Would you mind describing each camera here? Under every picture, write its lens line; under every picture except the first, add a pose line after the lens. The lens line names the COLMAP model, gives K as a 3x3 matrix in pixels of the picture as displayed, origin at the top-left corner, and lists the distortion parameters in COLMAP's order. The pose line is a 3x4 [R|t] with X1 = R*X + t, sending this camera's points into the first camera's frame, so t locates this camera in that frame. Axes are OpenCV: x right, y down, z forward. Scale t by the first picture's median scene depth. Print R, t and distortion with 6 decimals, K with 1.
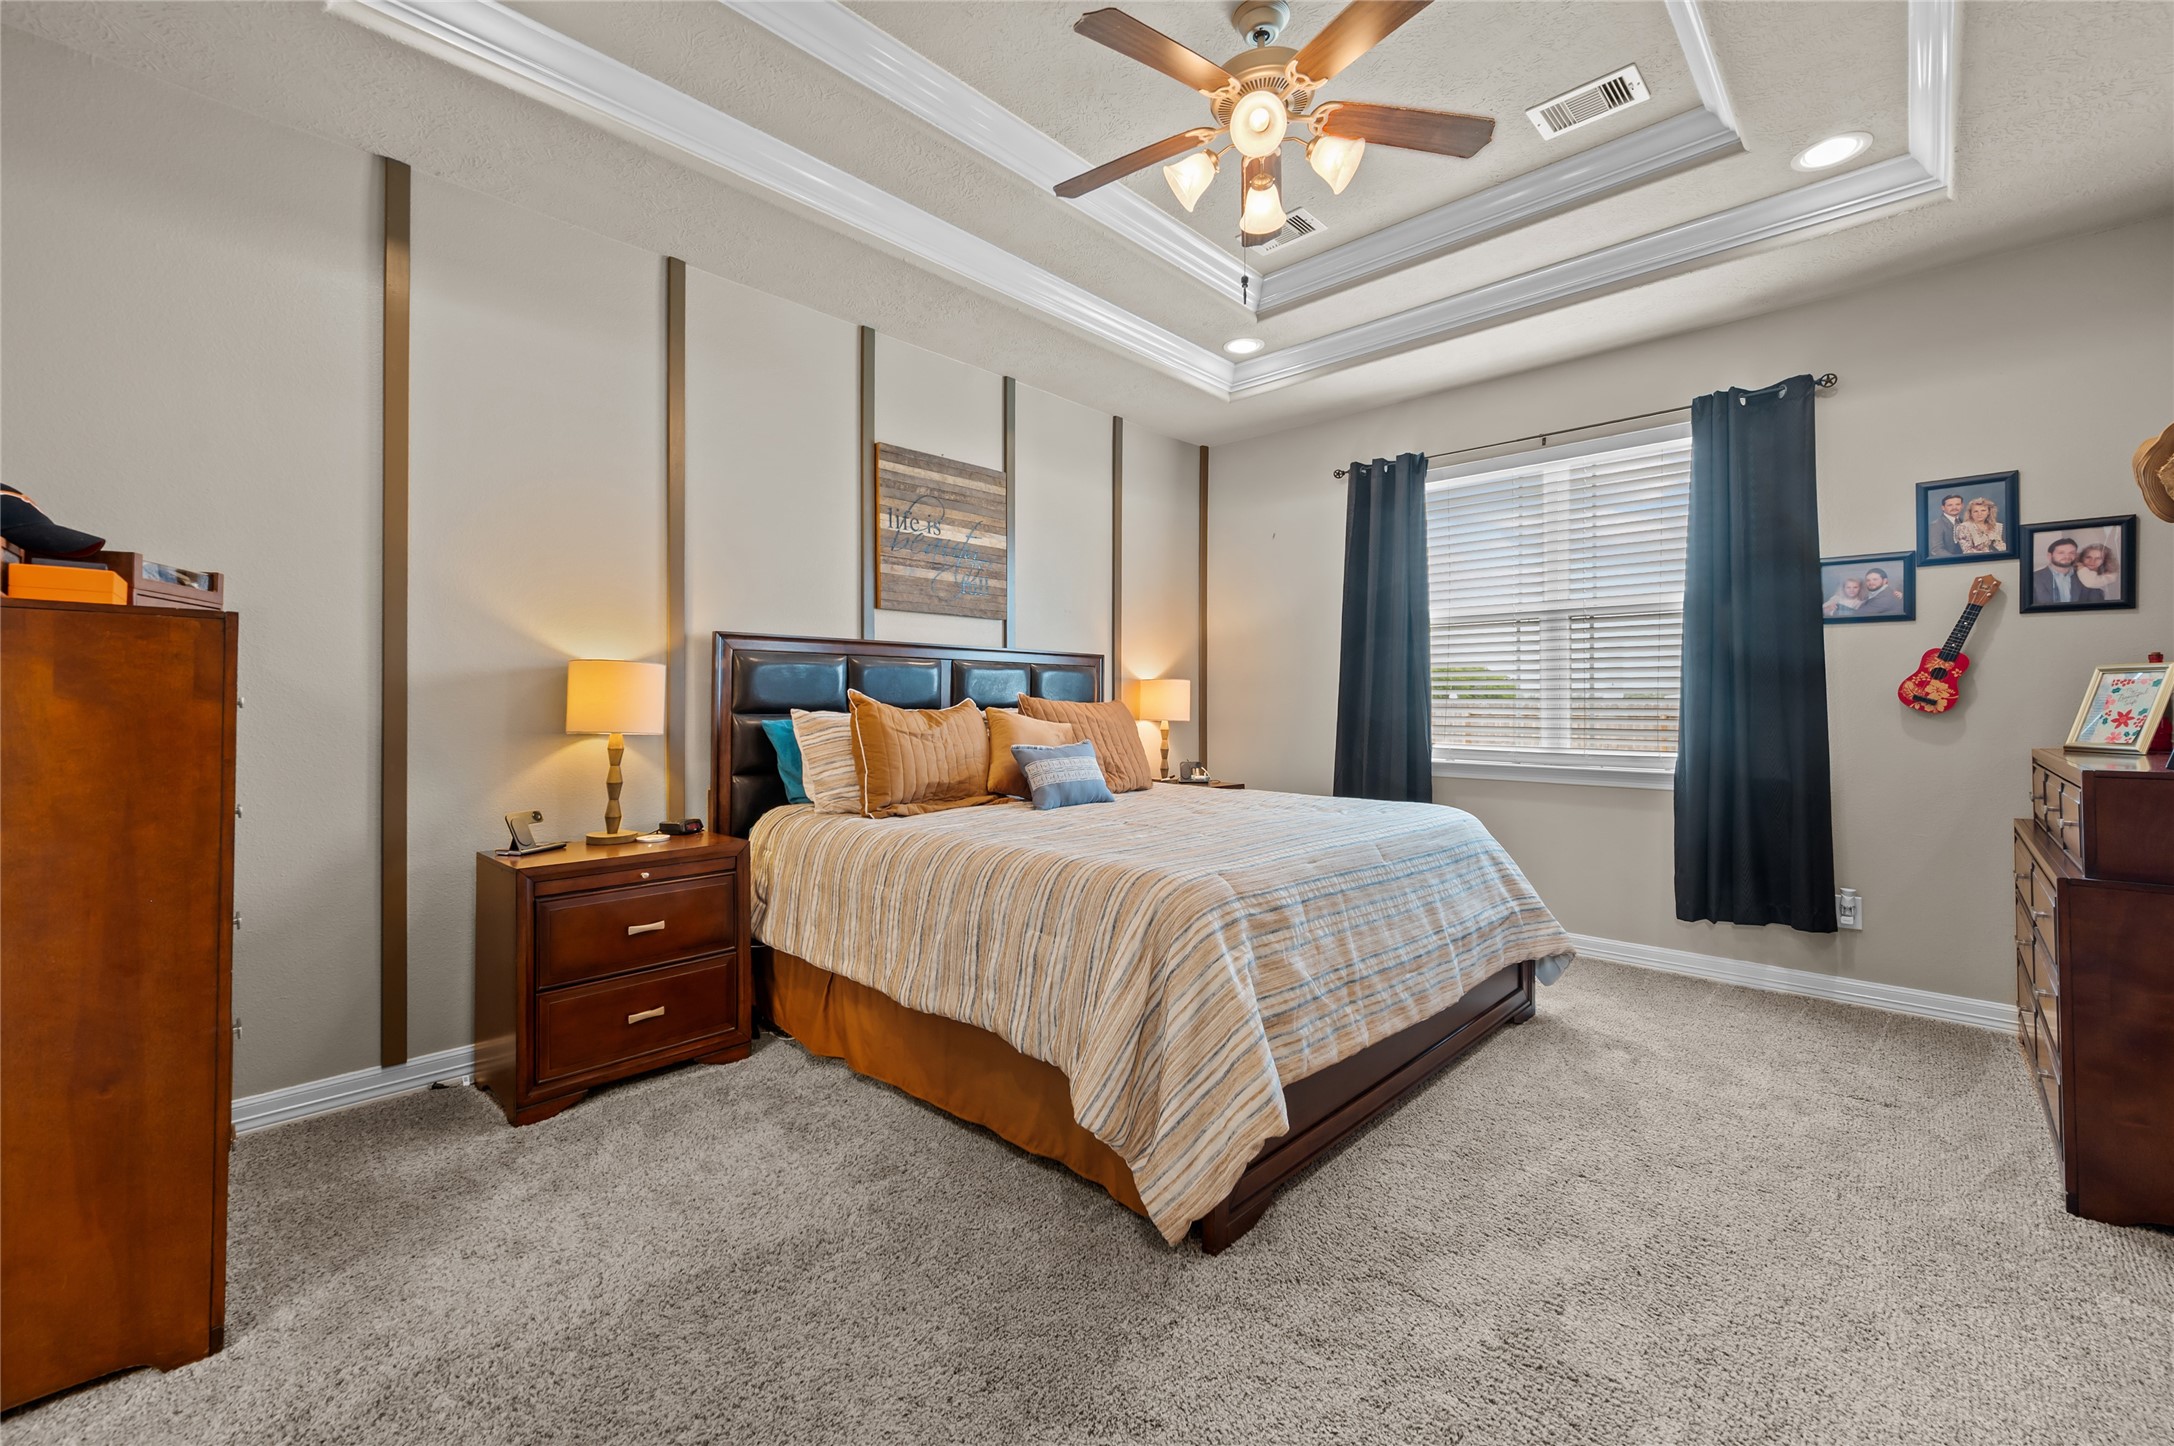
lens RADIAL K [[870.8, 0, 1086.1], [0, 870.8, 708.8], [0, 0, 1]] dist [-0.000068, -0.000093]
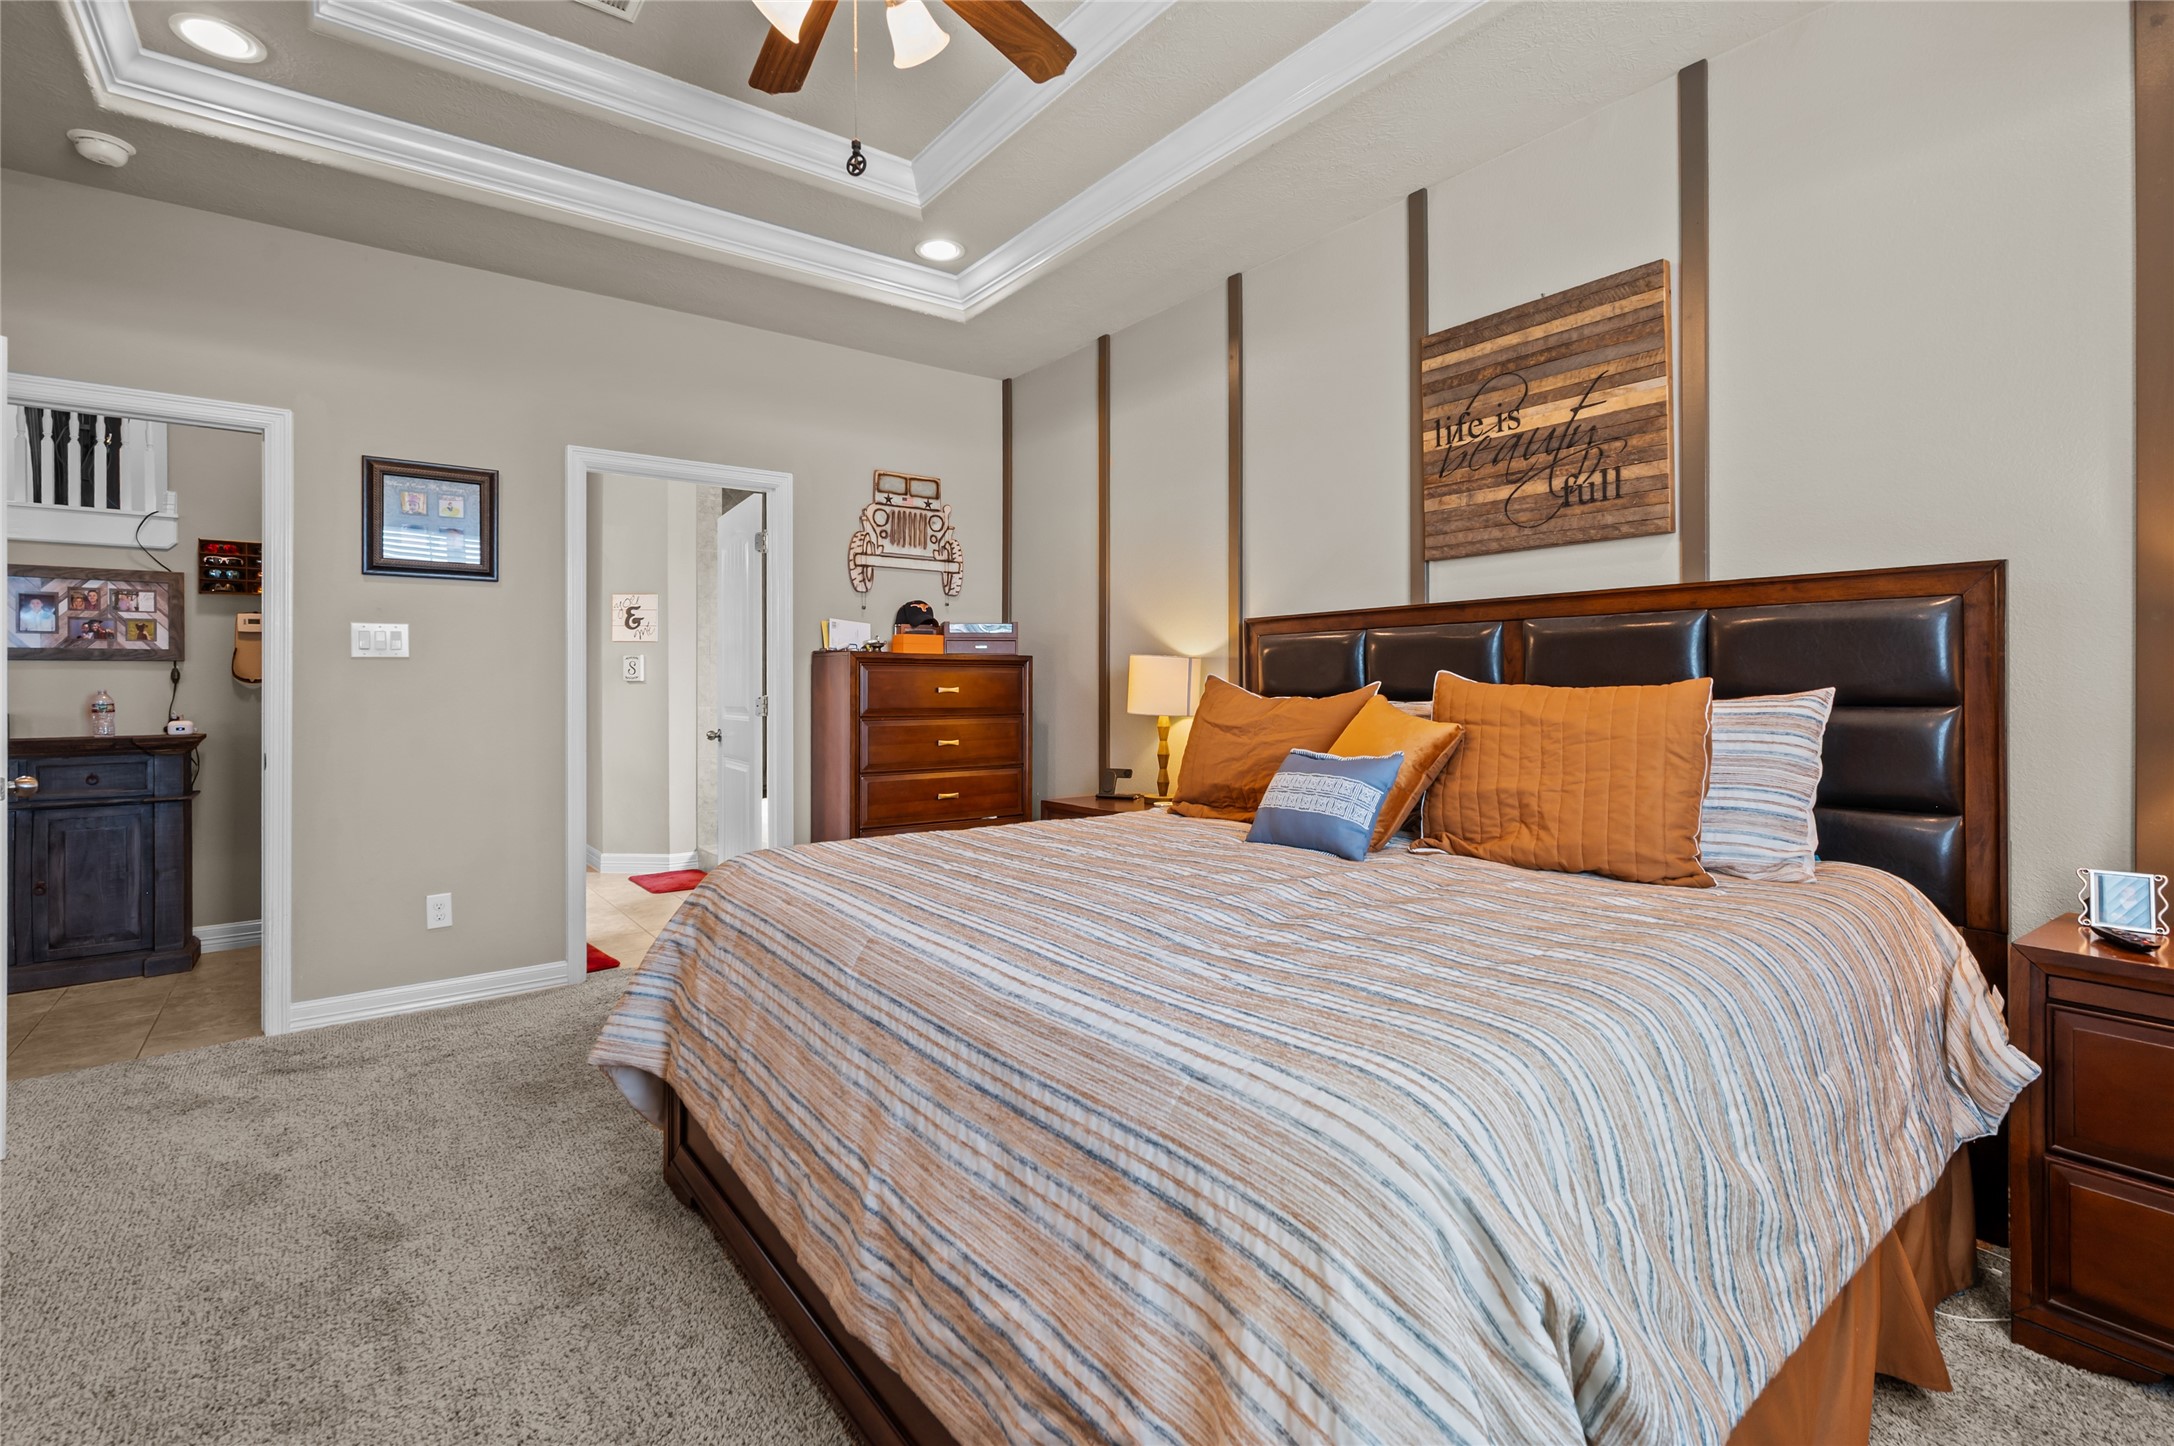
lens RADIAL K [[987.4, 0, 1087.5], [0, 987.4, 708.5], [0, 0, 1]] dist [-0.001354, -0.000097]
pose [[-0.134964, 0.016966, -0.990705, 0.611392], [0.002802, 0.999856, 0.016741, -0.003304], [0.990847, -0.000517, -0.134992, 0.785265]]
